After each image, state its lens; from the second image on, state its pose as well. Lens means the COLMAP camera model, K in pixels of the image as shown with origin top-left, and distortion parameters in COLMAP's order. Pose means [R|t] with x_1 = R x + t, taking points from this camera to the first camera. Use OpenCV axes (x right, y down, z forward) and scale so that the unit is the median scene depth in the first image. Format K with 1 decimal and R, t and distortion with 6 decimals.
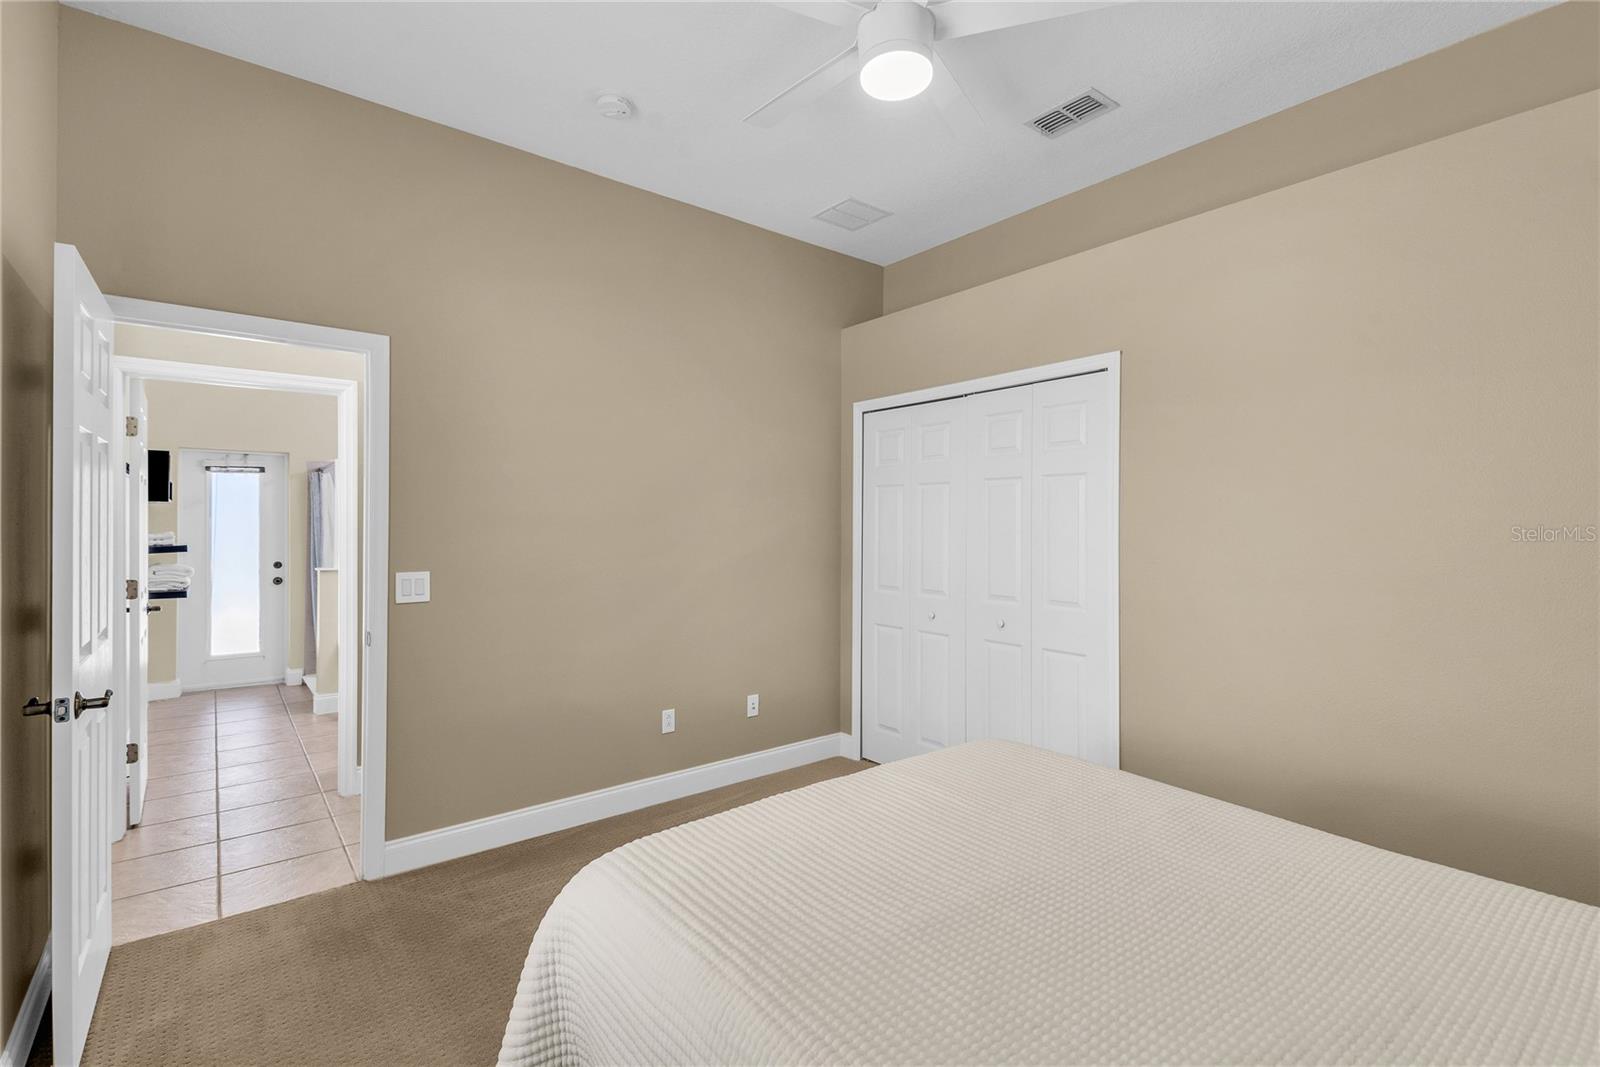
lens RADIAL K [[720.0, 0, 808.9], [0, 720.0, 530.0], [0, 0, 1]] dist [0.010172, -0.005977]
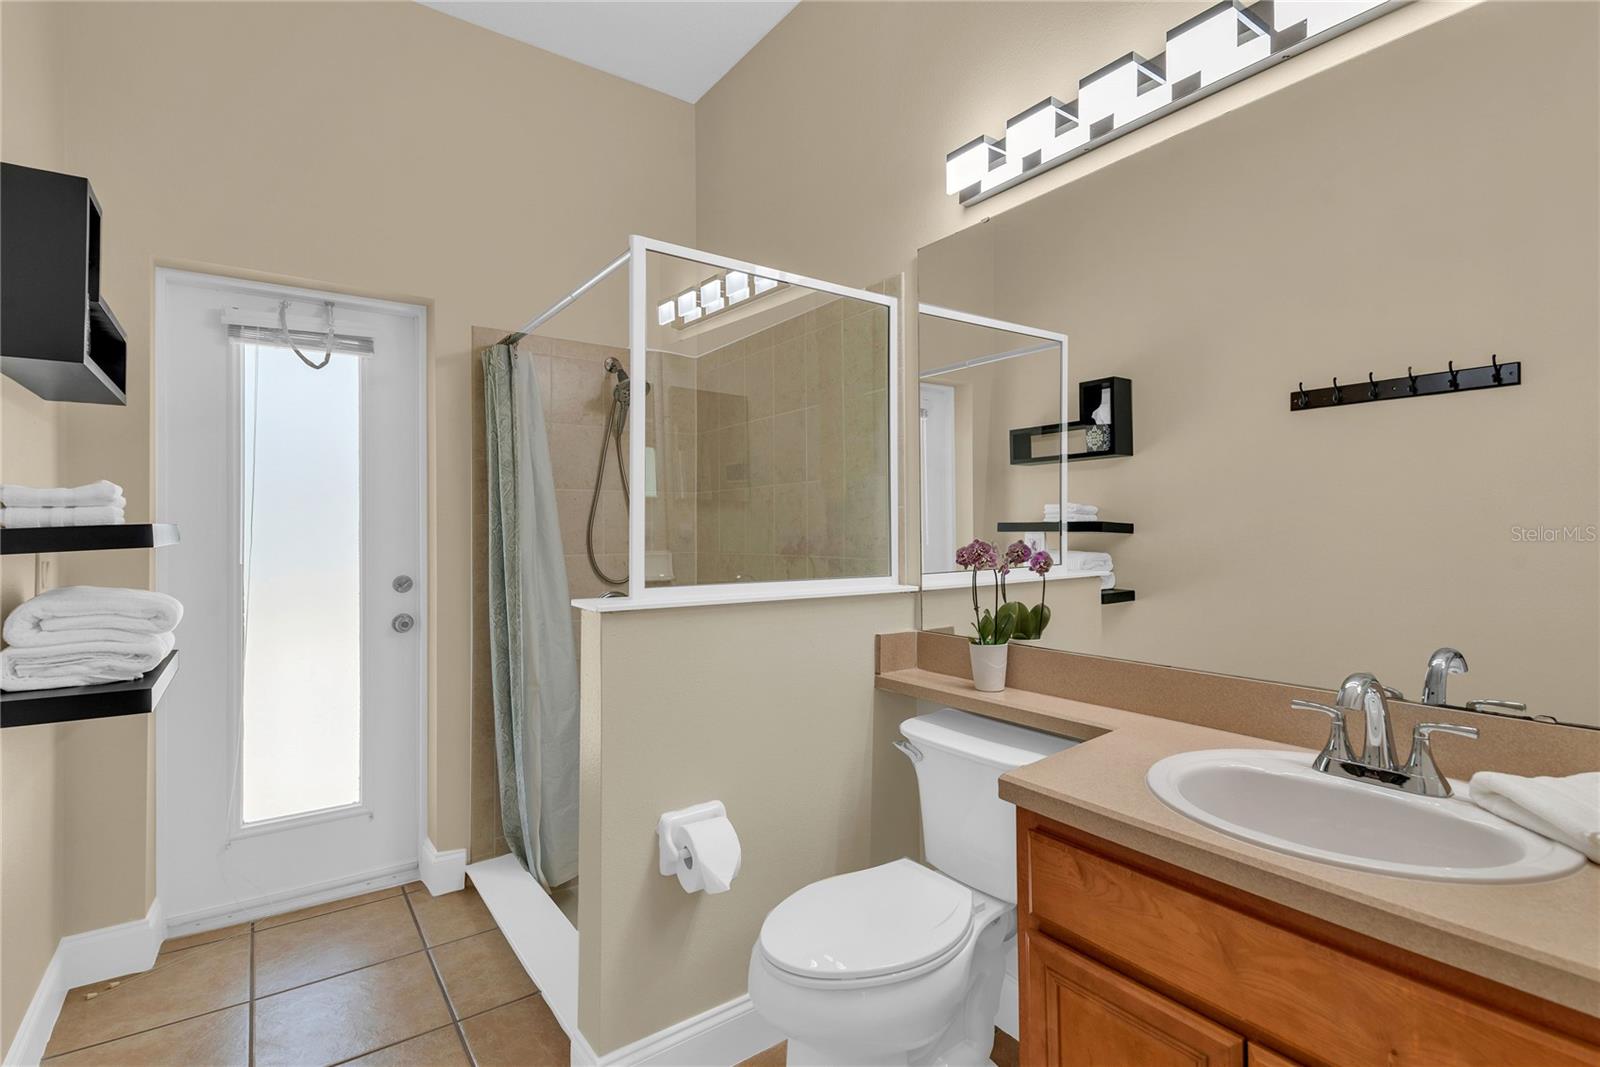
lens RADIAL K [[720.0, 0, 790.1], [0, 720.0, 530.0], [0, 0, 1]] dist [0.010172, -0.005977]
pose [[0.998482, -0.001193, -0.055072, -0.506568], [0.000940, 0.999989, -0.004629, 0.020752], [0.055077, 0.004571, 0.998472, 0.621949]]
